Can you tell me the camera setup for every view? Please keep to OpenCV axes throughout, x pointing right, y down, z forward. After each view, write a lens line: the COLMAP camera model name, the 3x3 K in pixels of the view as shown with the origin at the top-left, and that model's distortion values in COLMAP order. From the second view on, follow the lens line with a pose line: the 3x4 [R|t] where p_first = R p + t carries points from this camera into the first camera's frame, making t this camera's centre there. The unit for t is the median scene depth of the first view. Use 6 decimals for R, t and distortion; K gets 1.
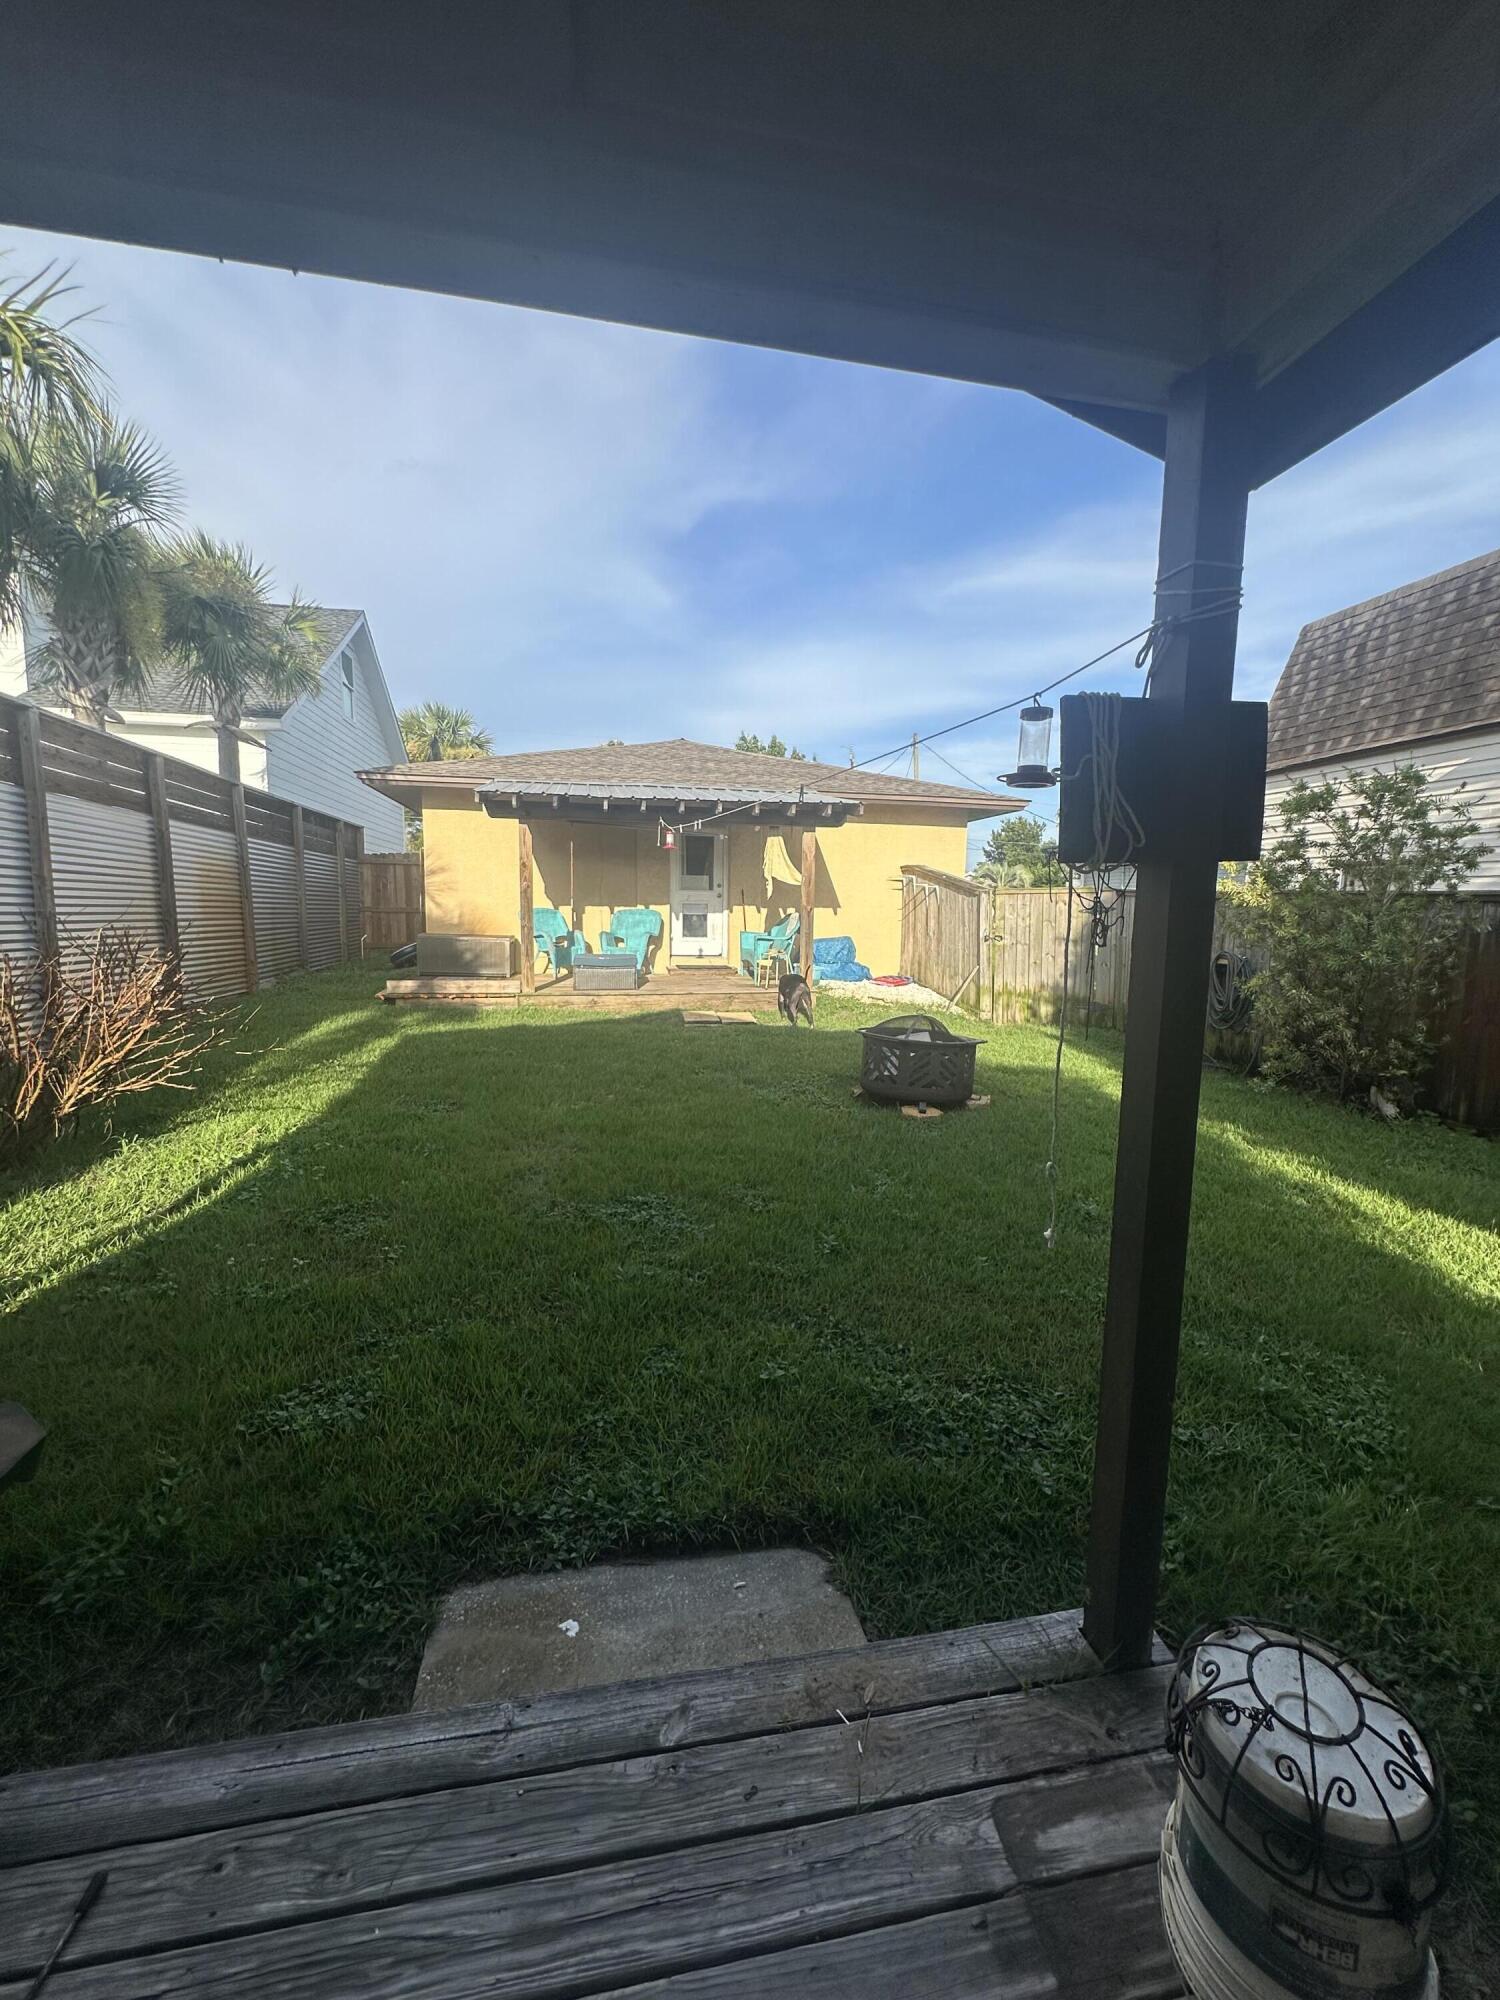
lens RADIAL K [[800.1, 0, 750.2], [0, 800.1, 1000.8], [0, 0, 1]] dist [-0.003764, 0.001139]
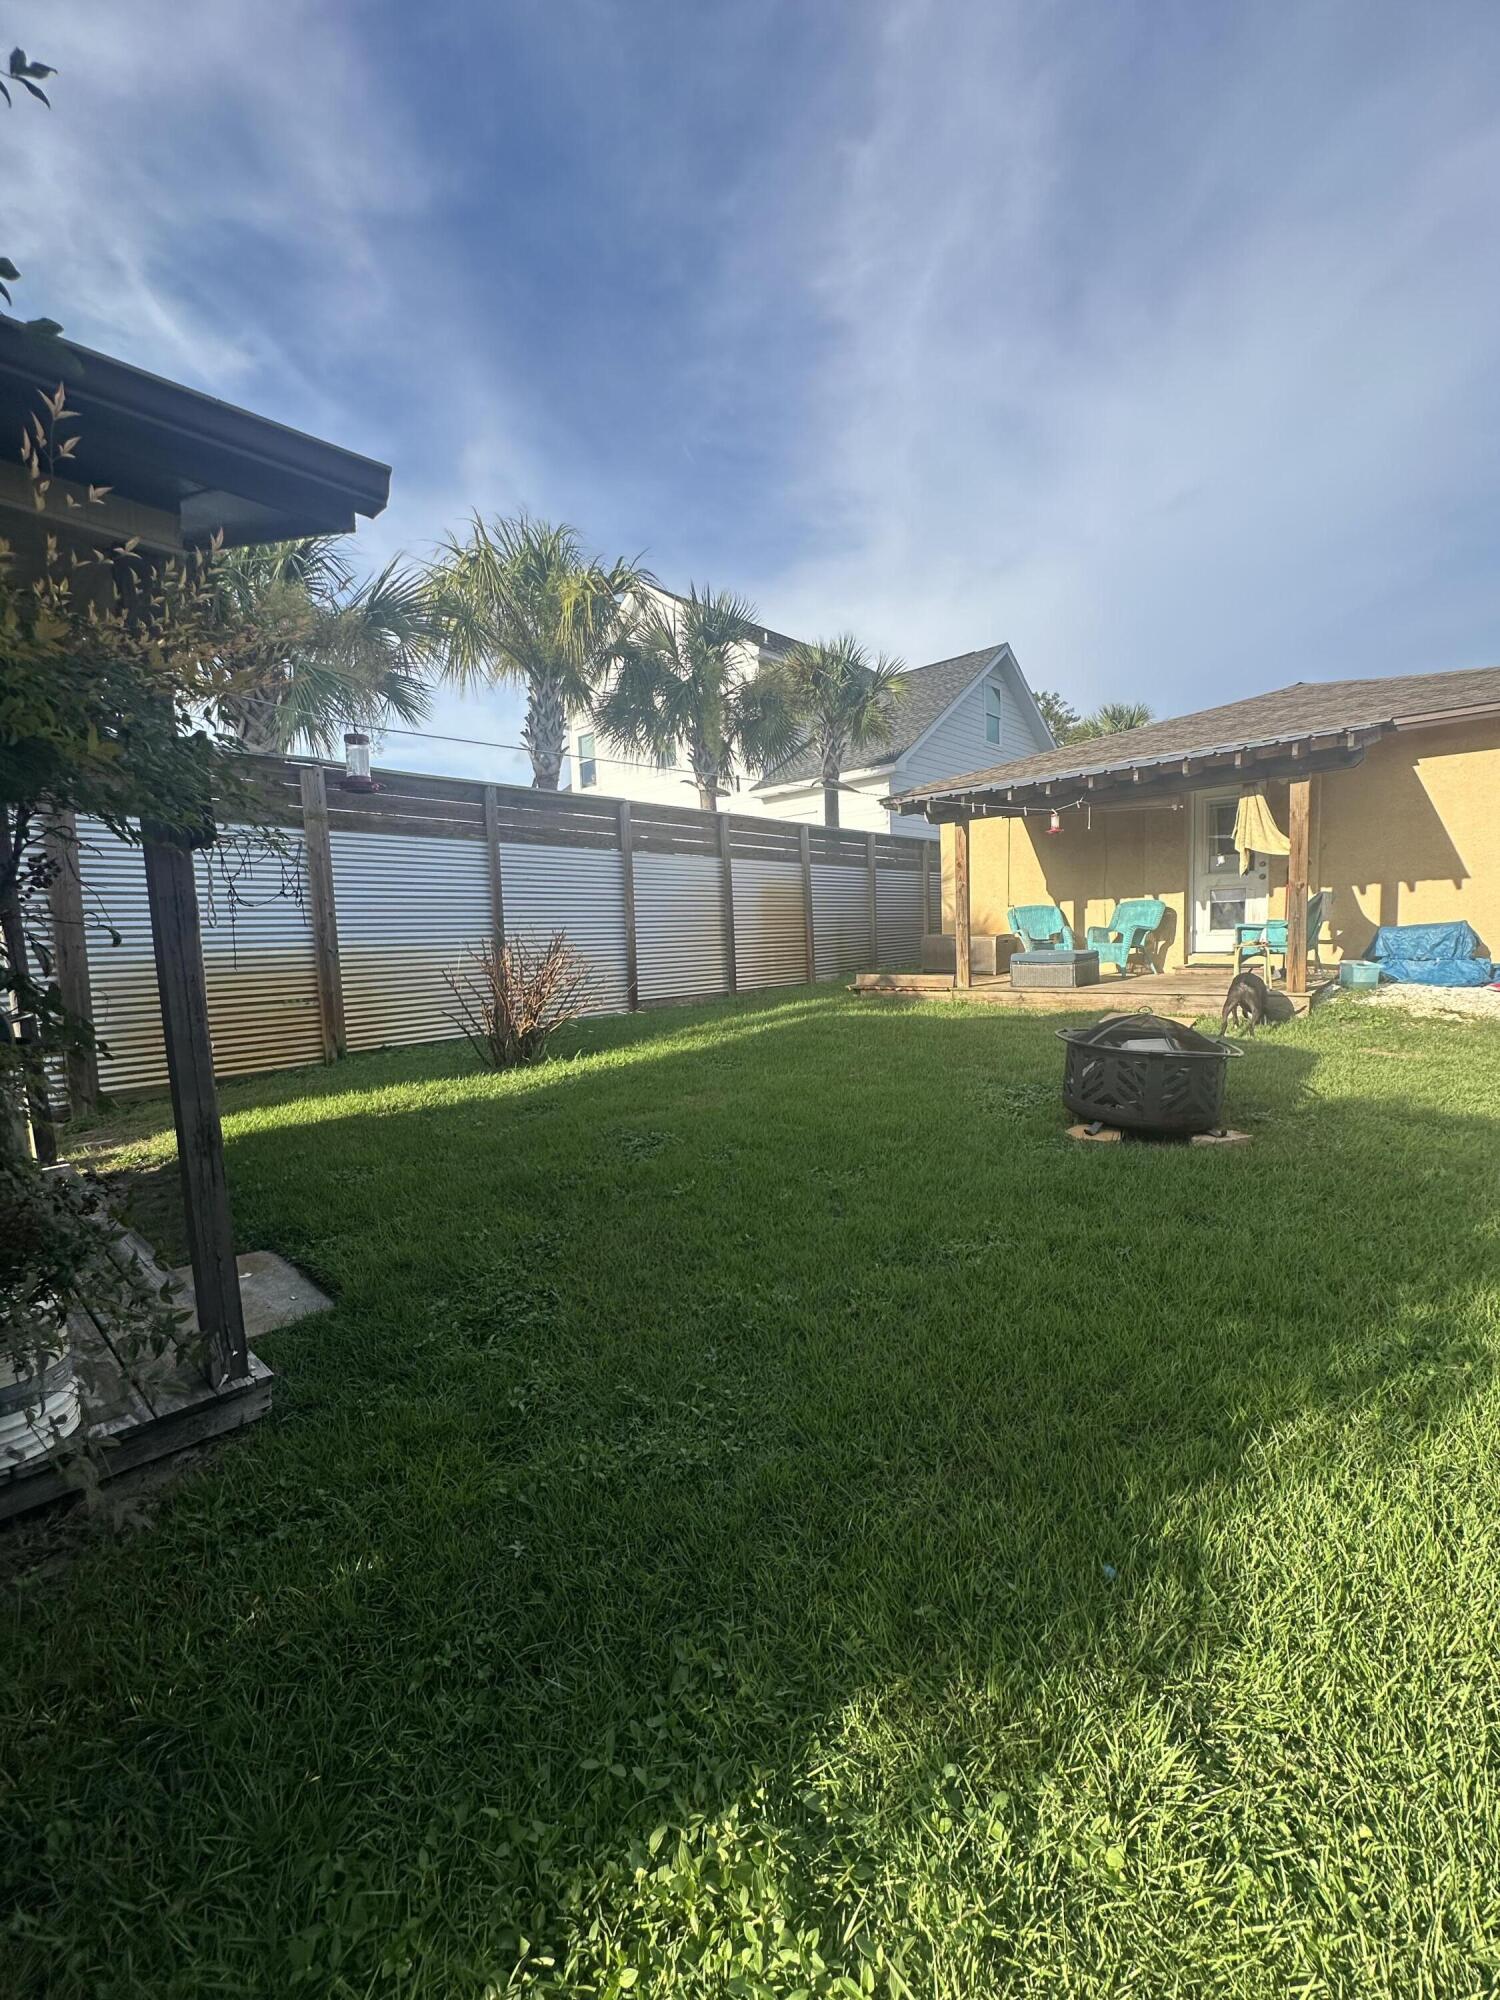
lens RADIAL K [[800.1, 0, 753.6], [0, 800.1, 1005.5], [0, 0, 1]] dist [-0.003764, 0.001139]
pose [[0.598643, 0.039161, -0.800058, 0.370977], [-0.044015, 0.998903, 0.015960, 0.008427], [0.799805, 0.025660, 0.599711, 0.146296]]
